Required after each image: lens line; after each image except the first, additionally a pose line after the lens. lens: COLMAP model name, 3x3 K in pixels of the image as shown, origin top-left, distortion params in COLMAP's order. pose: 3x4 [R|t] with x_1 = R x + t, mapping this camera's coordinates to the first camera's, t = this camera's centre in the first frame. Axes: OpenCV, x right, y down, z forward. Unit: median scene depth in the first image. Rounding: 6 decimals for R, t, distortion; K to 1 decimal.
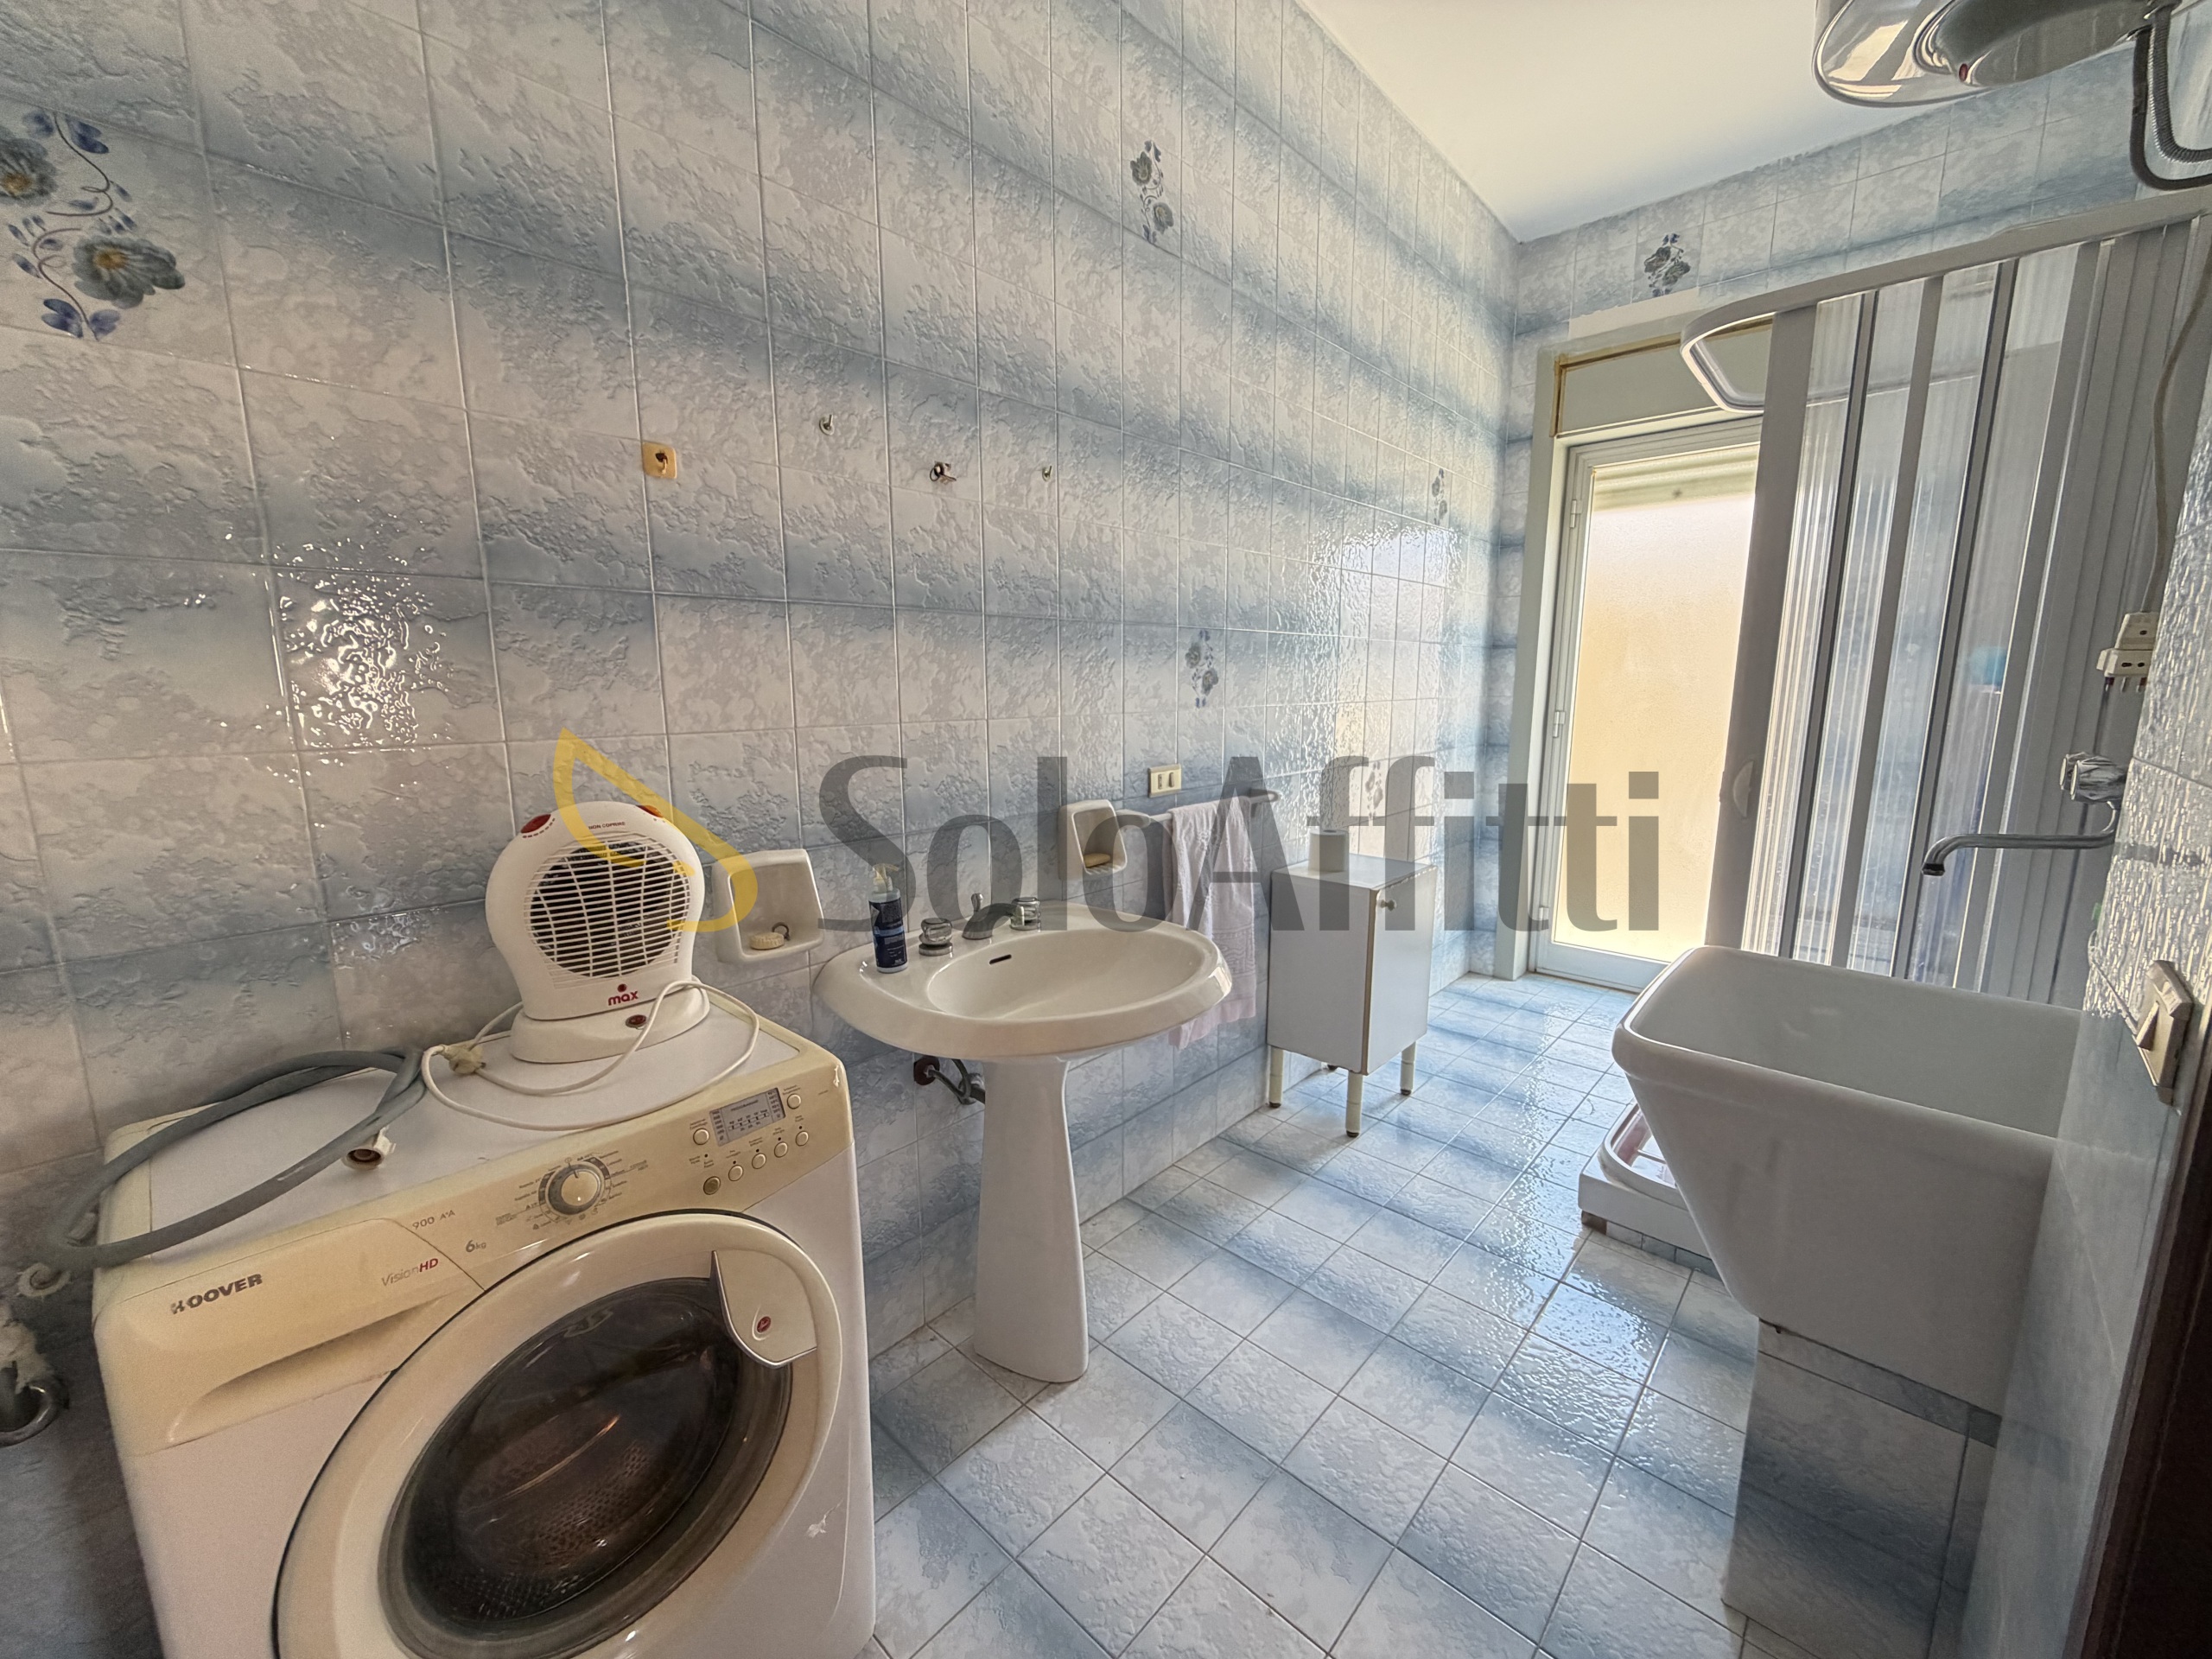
lens RADIAL K [[884.1, 0, 1103.4], [0, 884.1, 831.0], [0, 0, 1]] dist [0.001134, -0.000170]
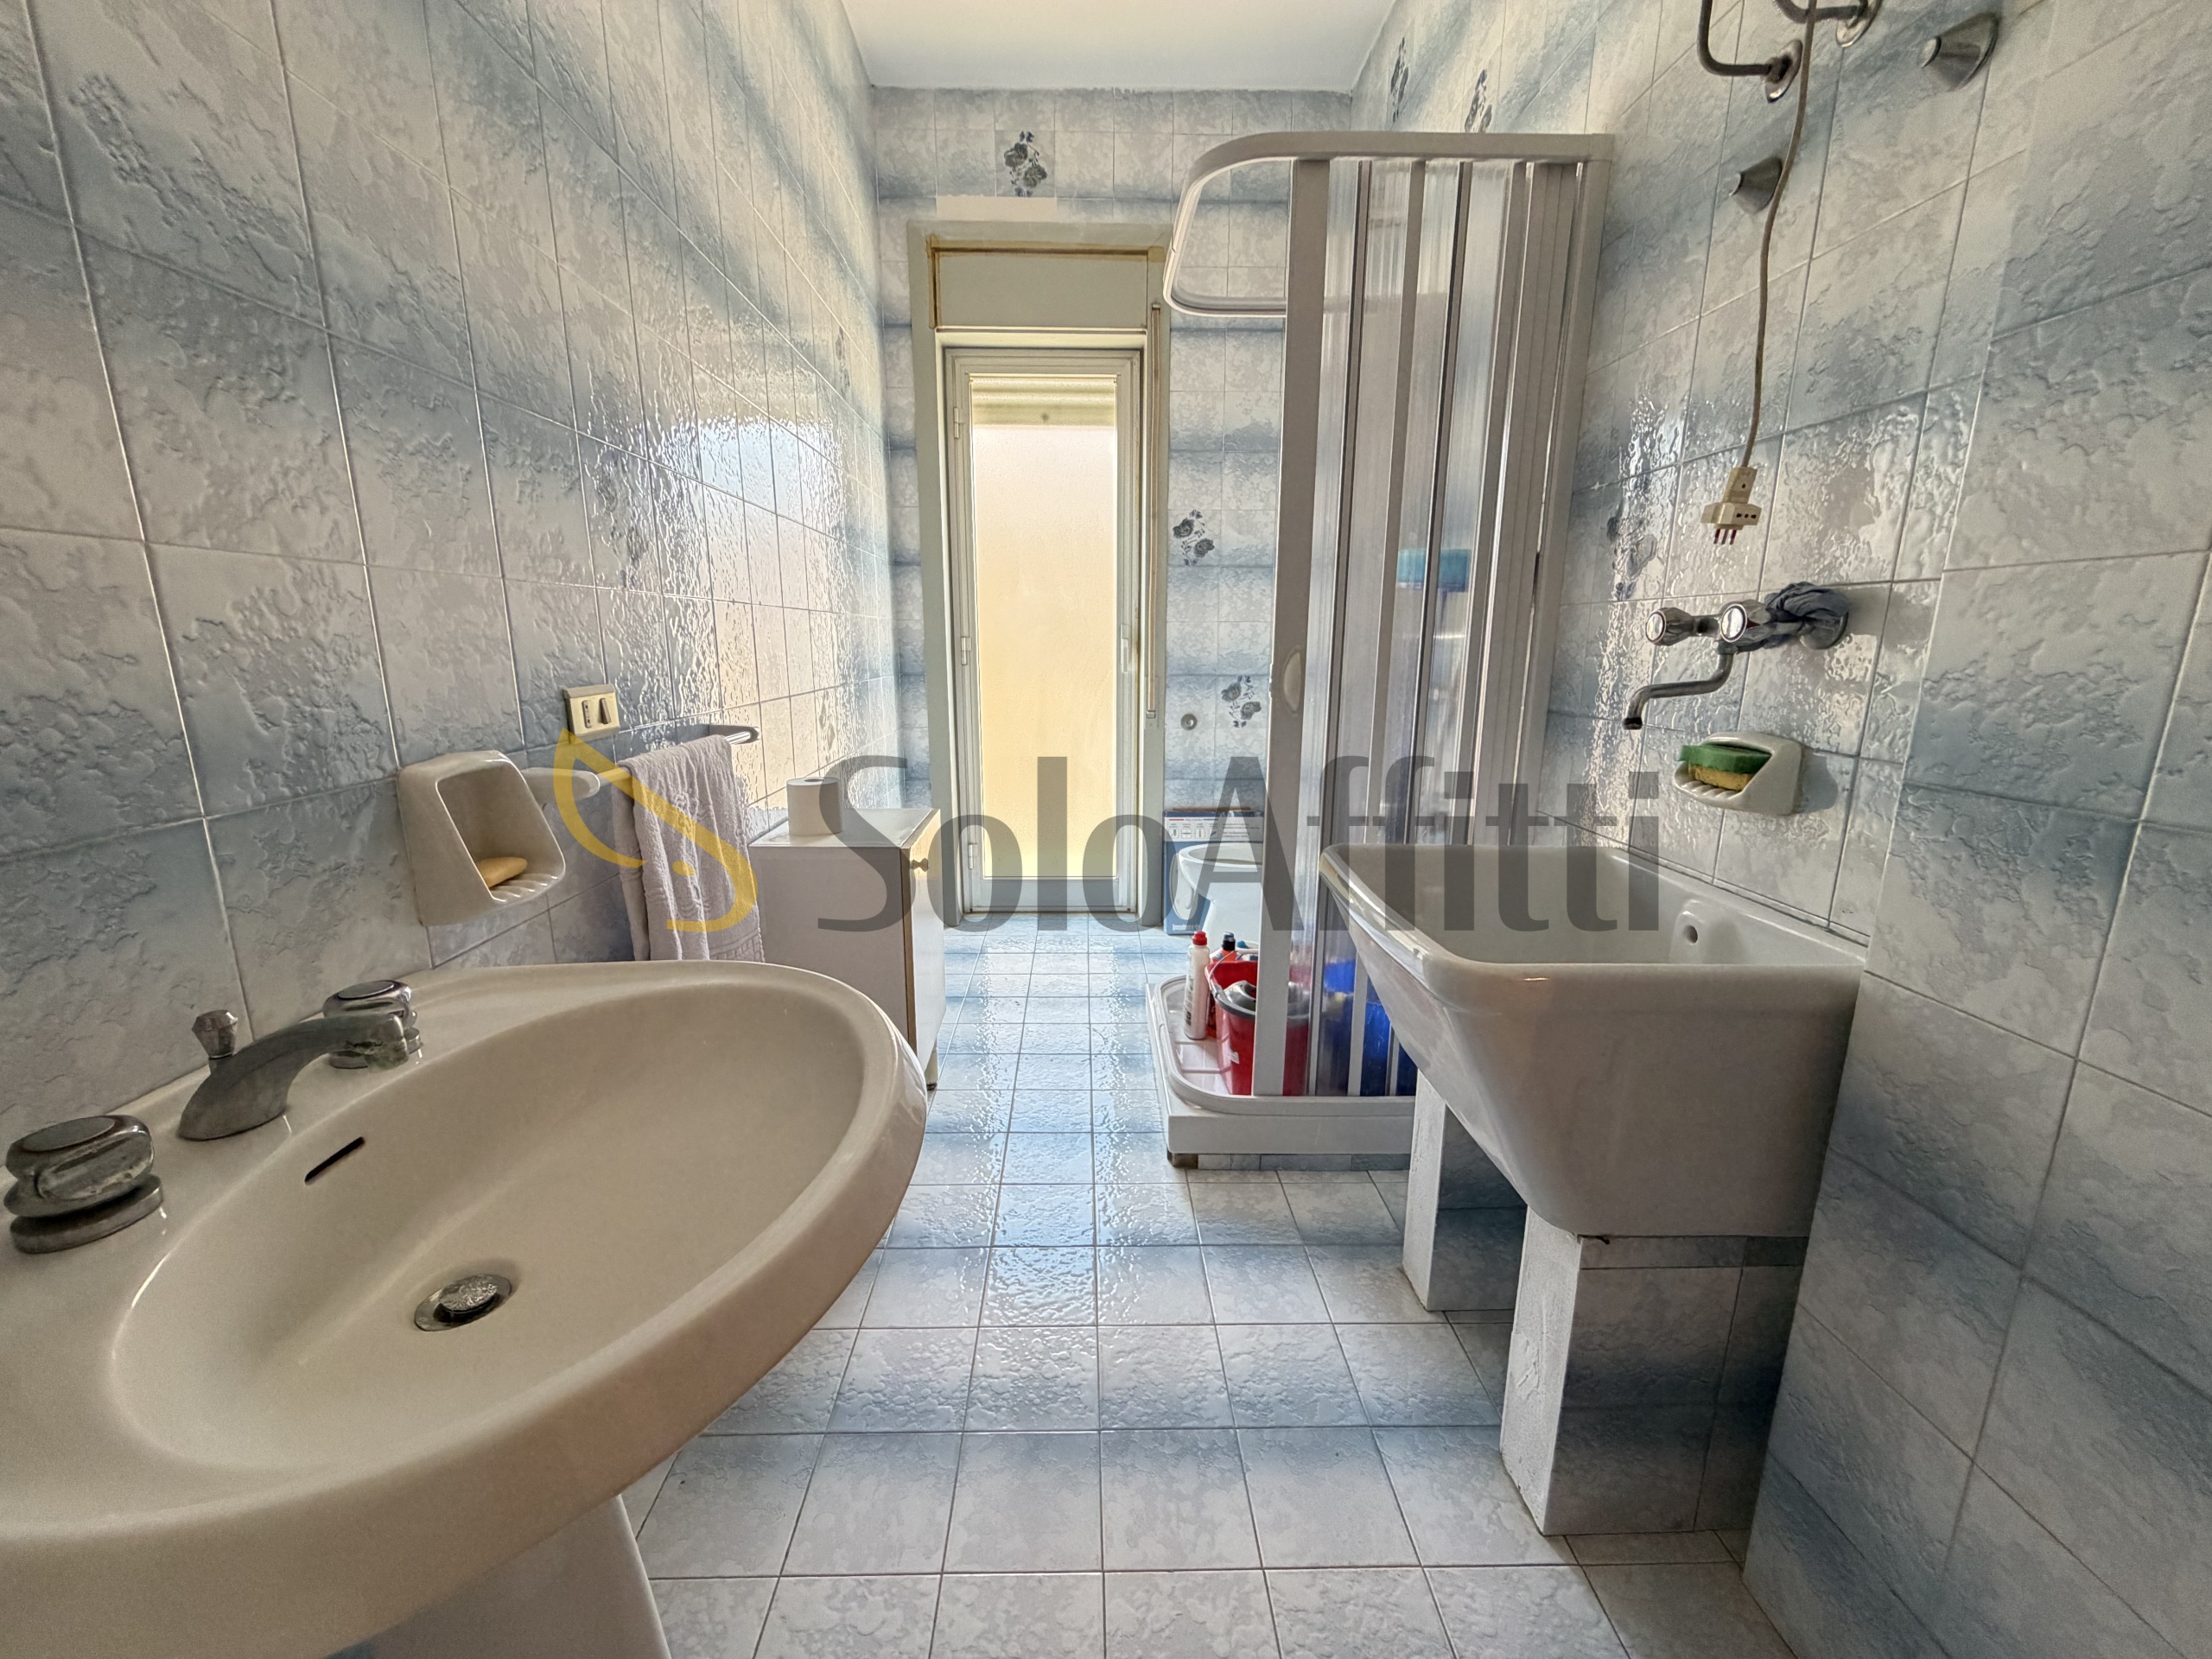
lens RADIAL K [[884.1, 0, 1103.7], [0, 884.1, 830.1], [0, 0, 1]] dist [0.001134, -0.000170]
pose [[0.721750, -0.143330, 0.677151, -0.060444], [0.112712, 0.989604, 0.089330, 0.002359], [-0.682915, 0.011849, 0.730401, 0.251720]]
